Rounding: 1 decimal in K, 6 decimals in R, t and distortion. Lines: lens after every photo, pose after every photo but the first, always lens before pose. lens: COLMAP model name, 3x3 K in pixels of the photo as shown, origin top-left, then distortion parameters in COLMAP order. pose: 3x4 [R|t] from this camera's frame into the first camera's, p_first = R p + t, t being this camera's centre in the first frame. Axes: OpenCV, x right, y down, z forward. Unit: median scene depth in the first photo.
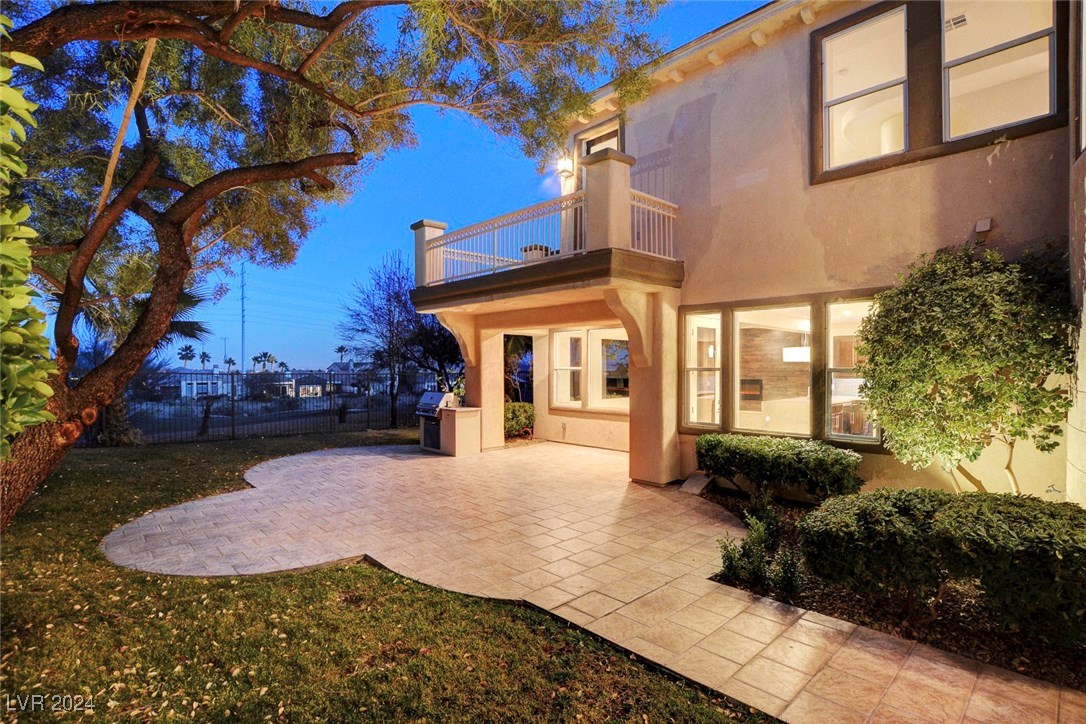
lens RADIAL K [[511.2, 0, 543.0], [0, 511.2, 362.0], [0, 0, 1]] dist [0.000475, 0.000098]
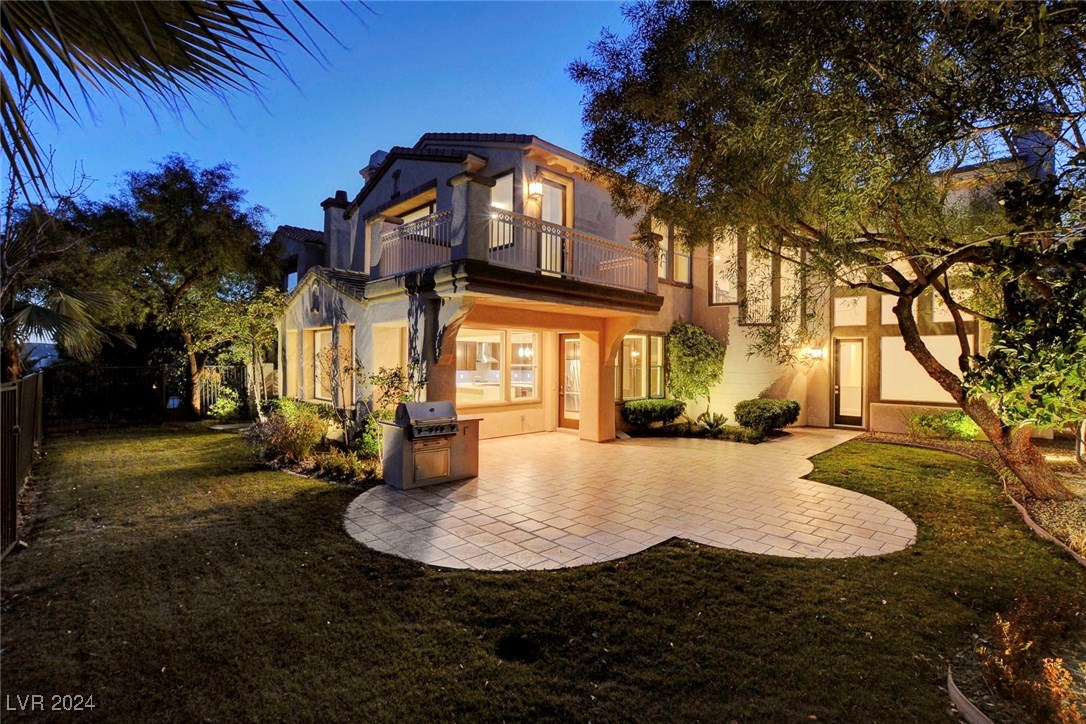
lens RADIAL K [[489.2, 0, 543.0], [0, 489.2, 362.0], [0, 0, 1]] dist [-0.030306, 0.000085]
pose [[0.005768, -0.005354, 0.999969, -1.688198], [-0.016838, 0.999843, 0.005450, -0.007893], [-0.999842, -0.016869, 0.005677, 1.586618]]
